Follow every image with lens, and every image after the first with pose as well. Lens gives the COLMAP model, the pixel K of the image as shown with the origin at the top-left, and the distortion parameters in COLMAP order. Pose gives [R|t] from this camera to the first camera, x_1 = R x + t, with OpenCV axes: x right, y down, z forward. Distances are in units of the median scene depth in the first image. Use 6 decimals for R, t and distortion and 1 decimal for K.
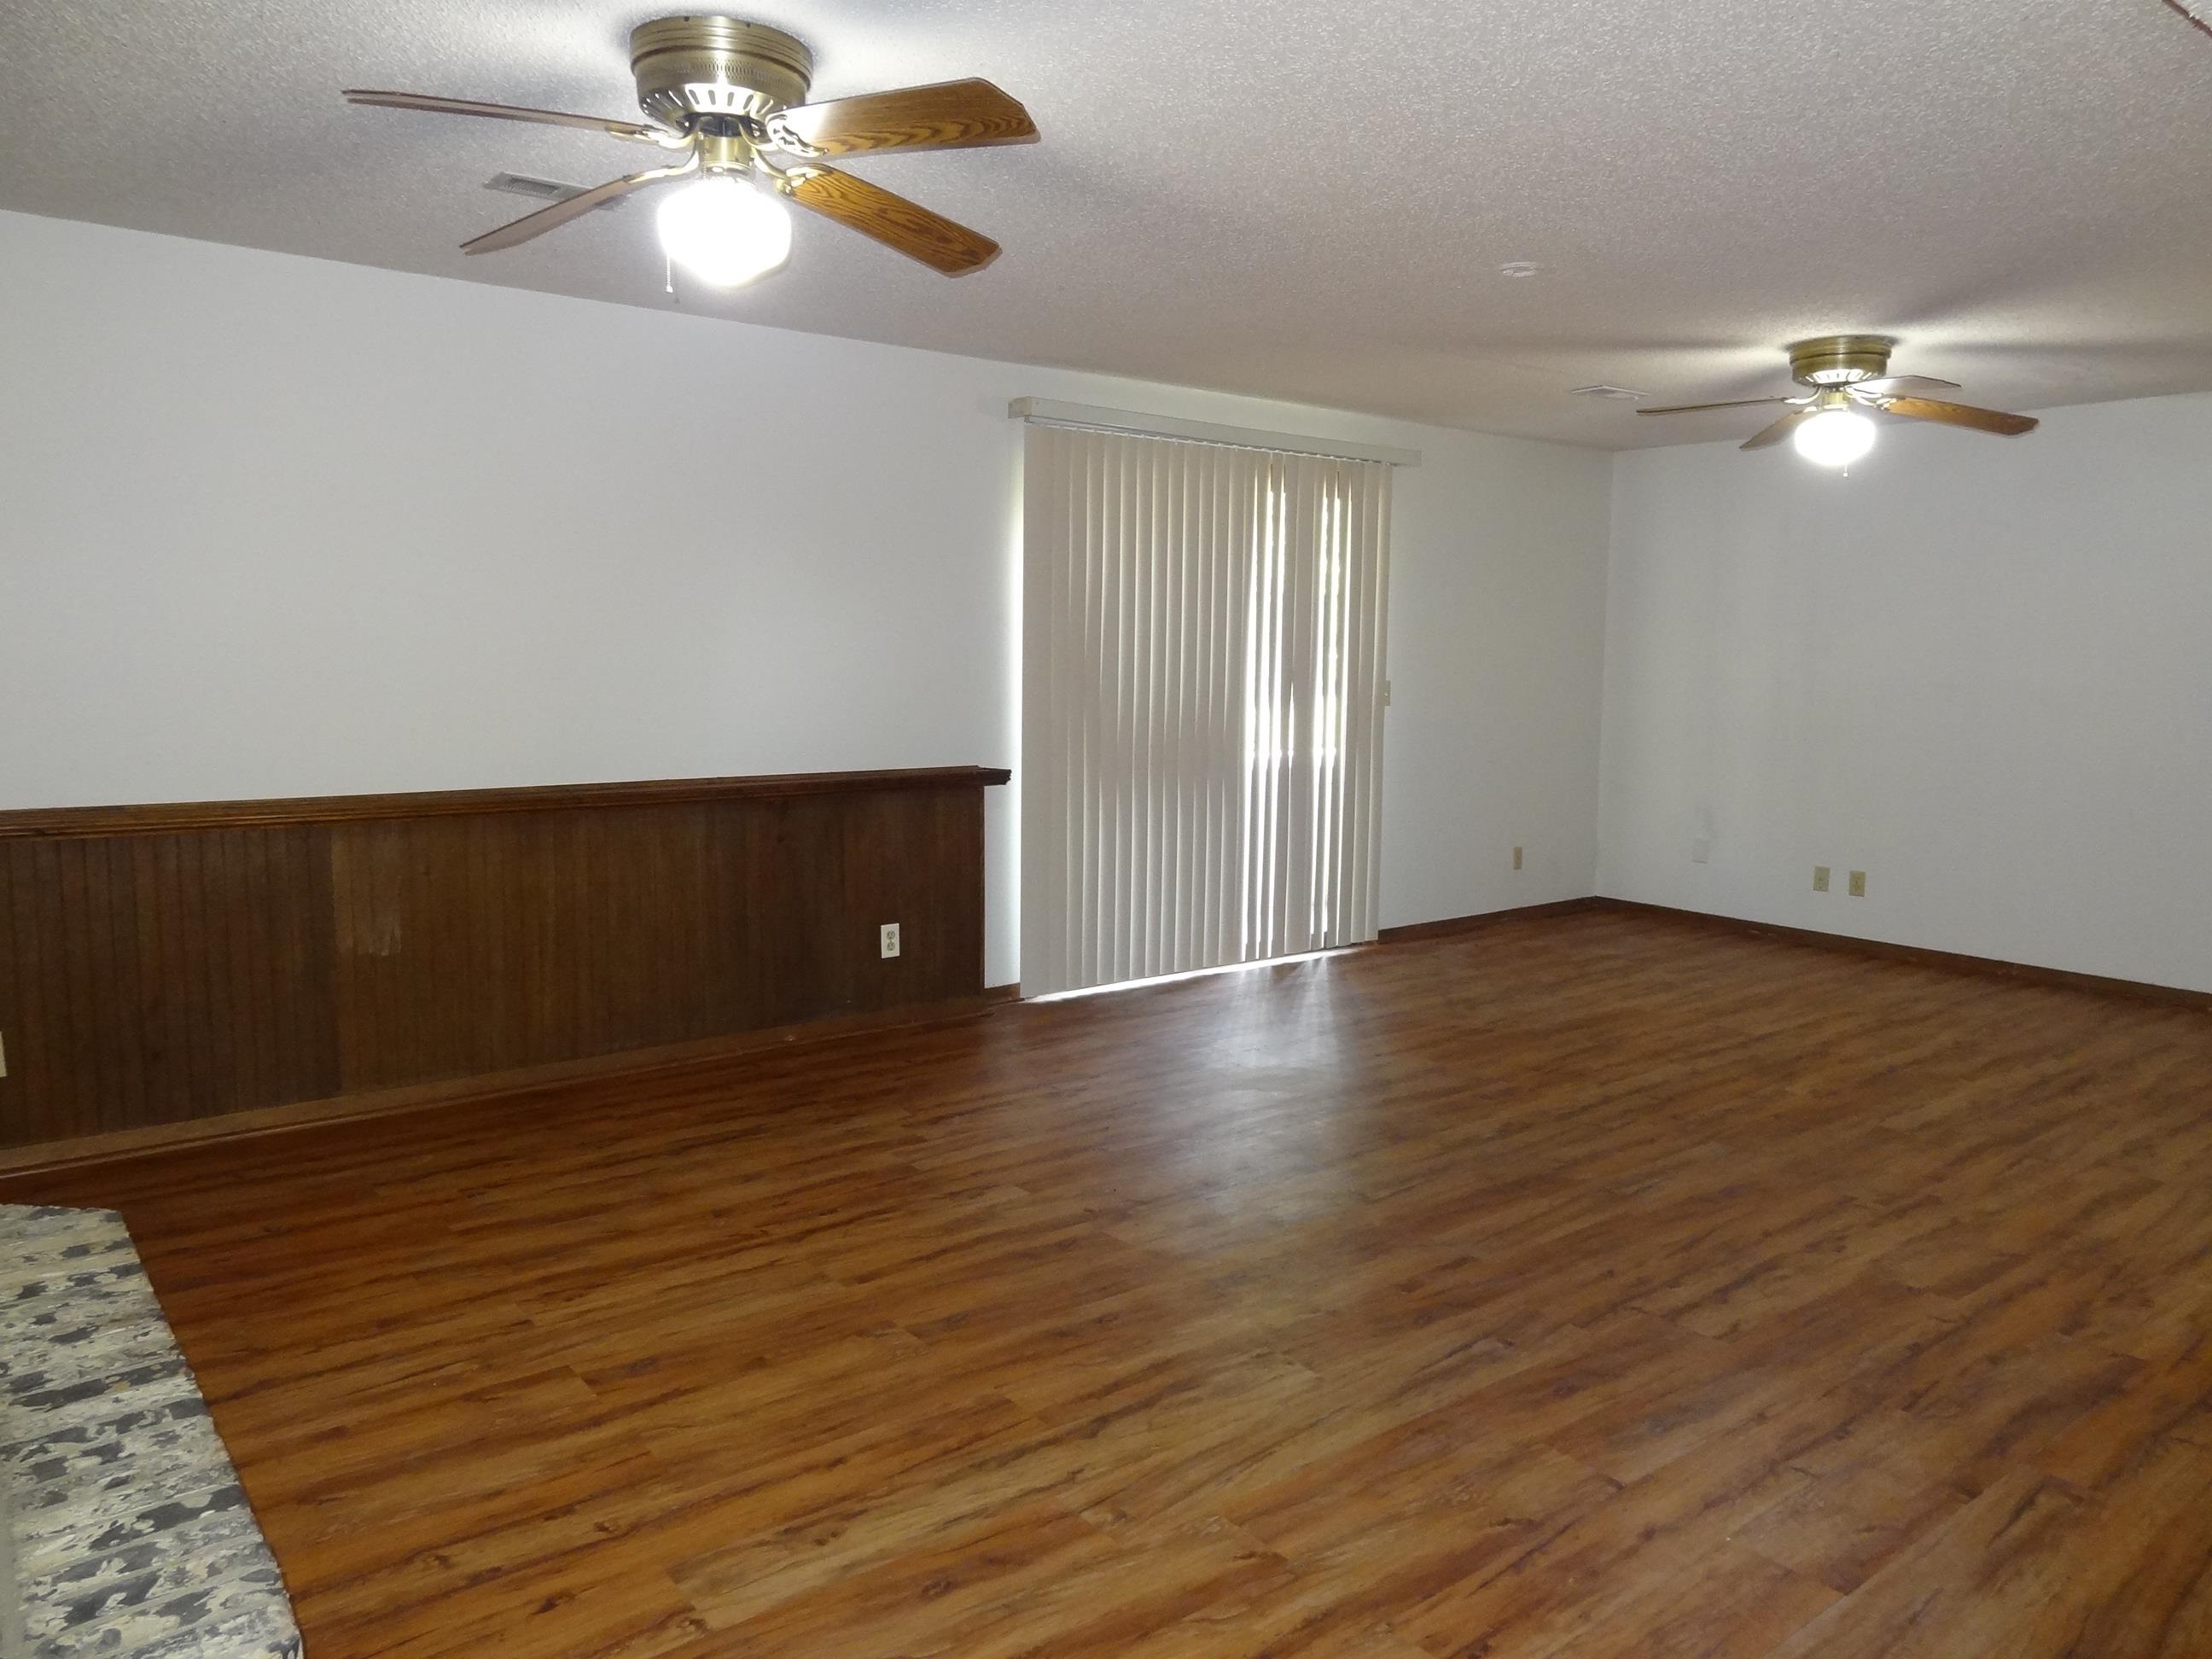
lens RADIAL K [[1547.1, 0, 1109.8], [0, 1547.1, 826.5], [0, 0, 1]] dist [0.000893, 0.008910]
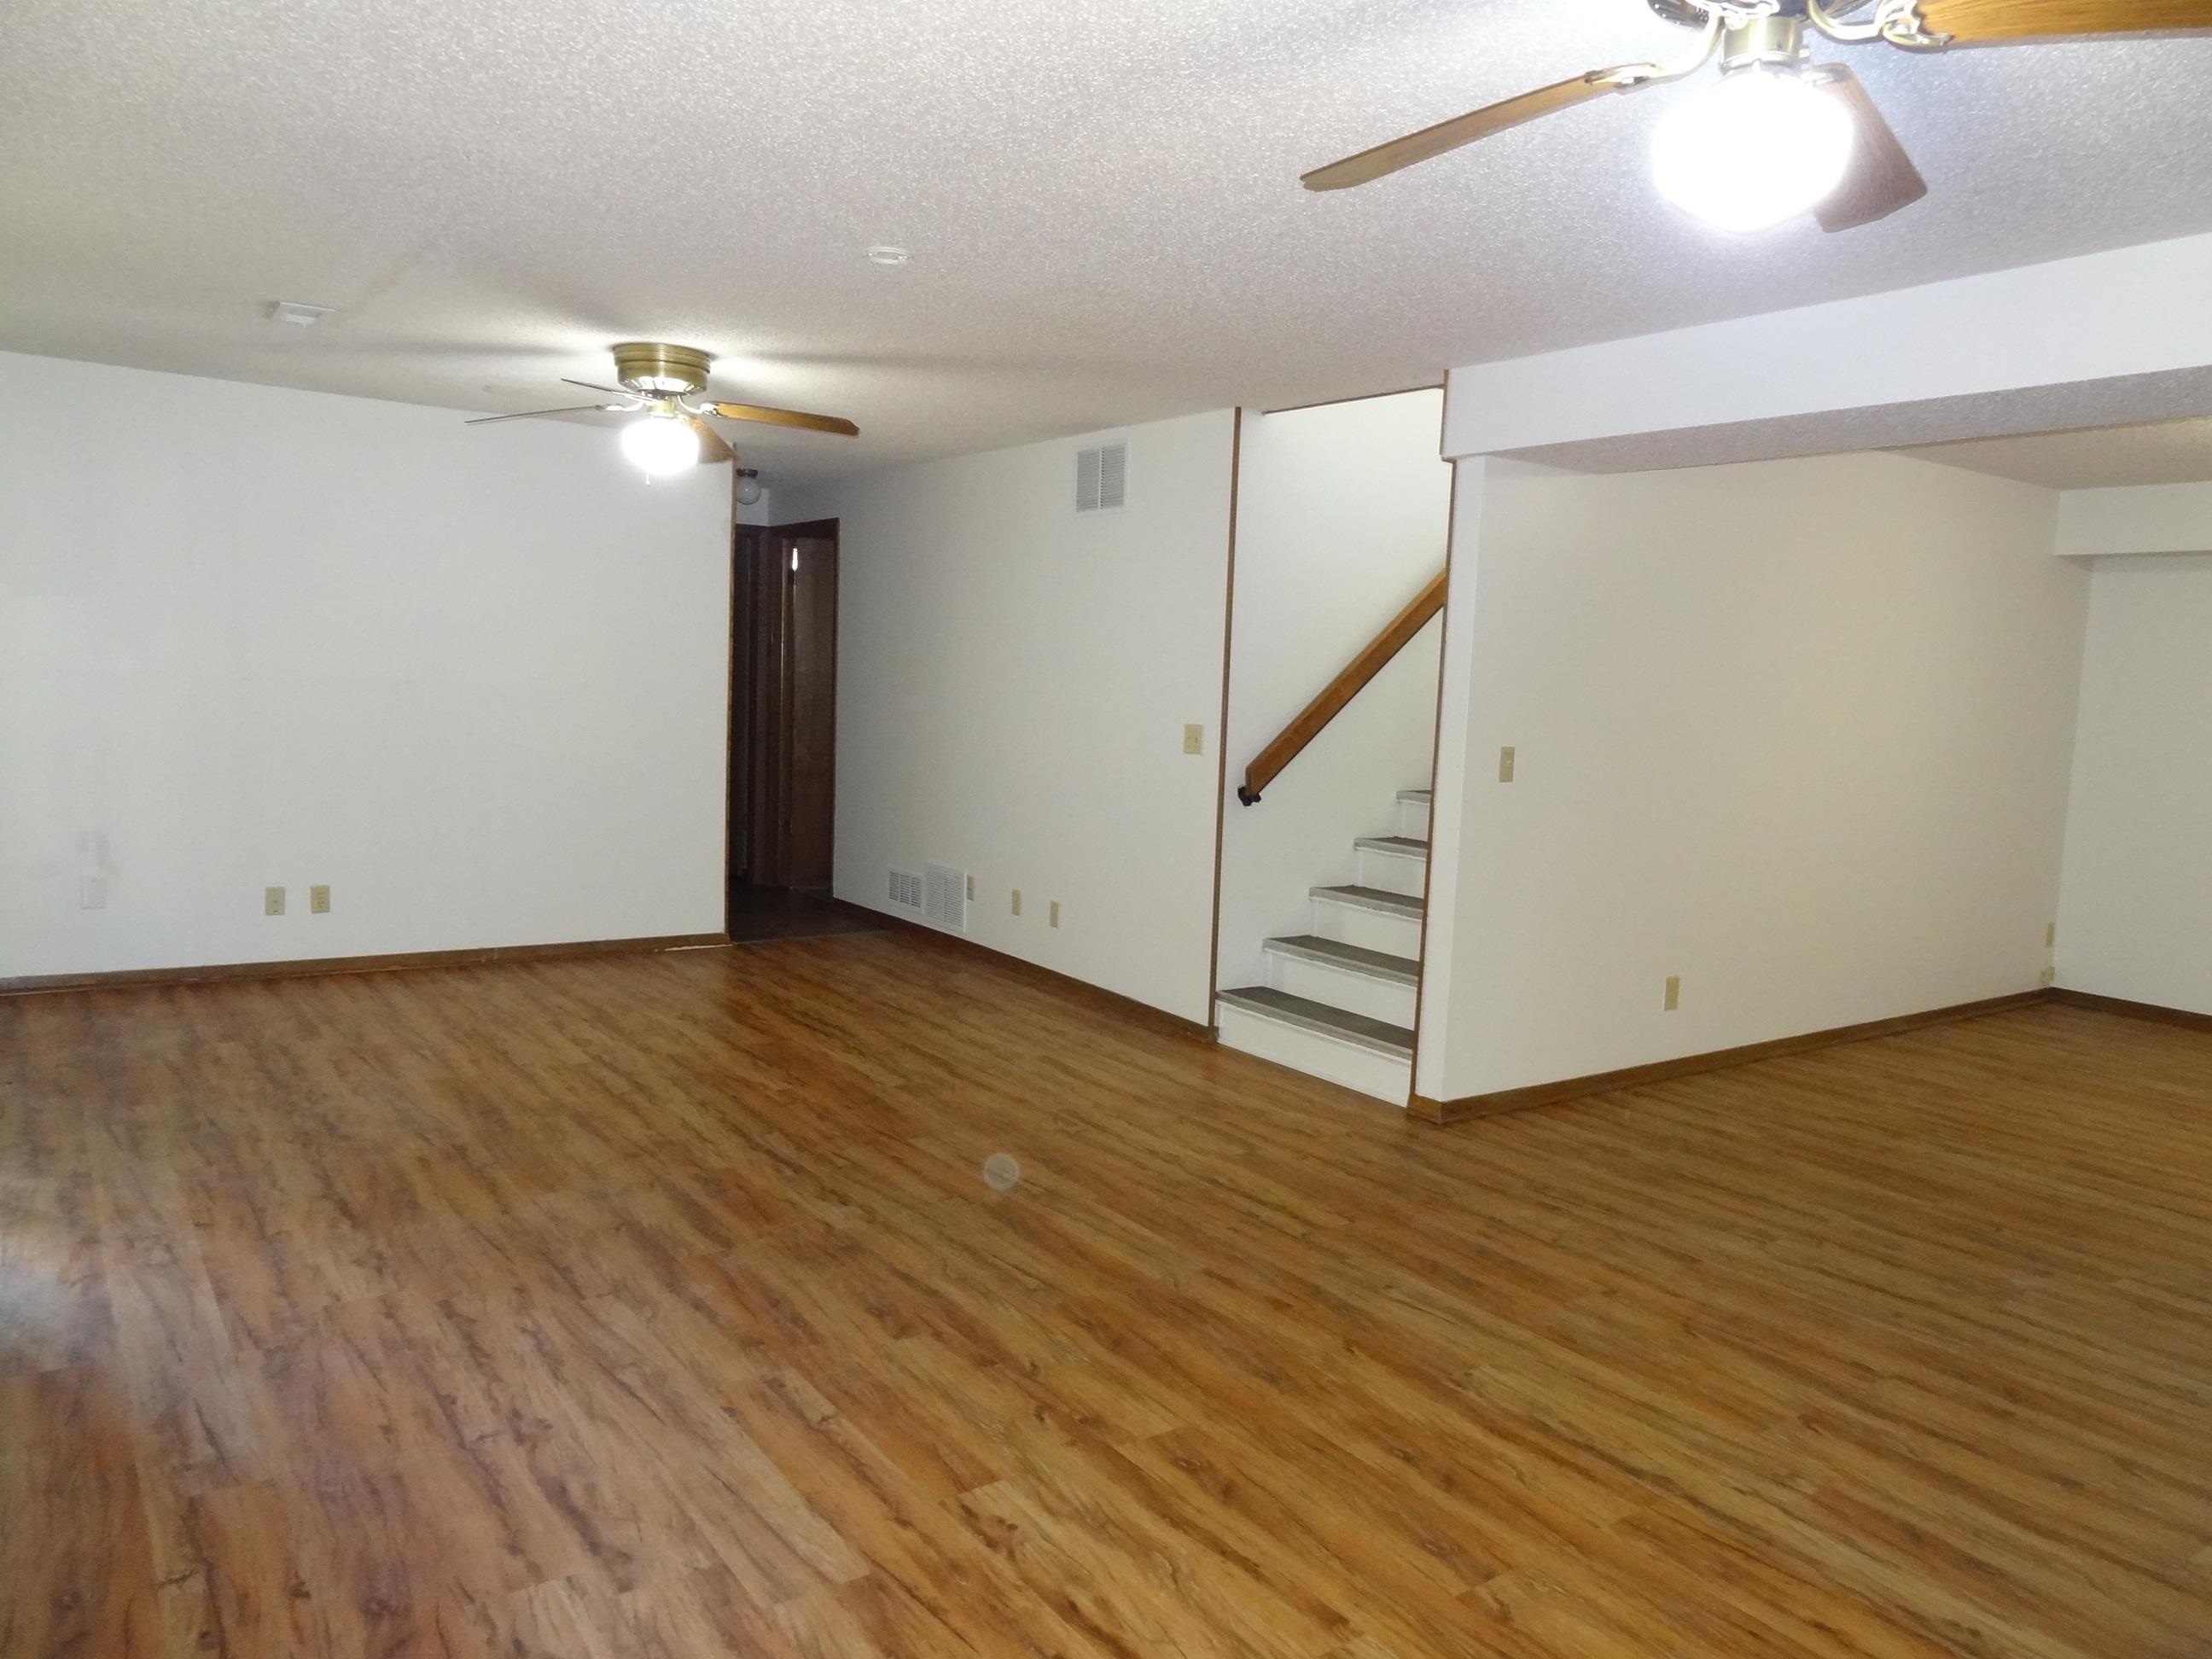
lens RADIAL K [[1547.1, 0, 1109.8], [0, 1547.1, 826.5], [0, 0, 1]] dist [0.000893, 0.008910]
pose [[0.055065, -0.112645, 0.992108, -0.757120], [0.073355, 0.991387, 0.108492, -0.135292], [-0.995785, 0.066802, 0.062854, 0.953440]]
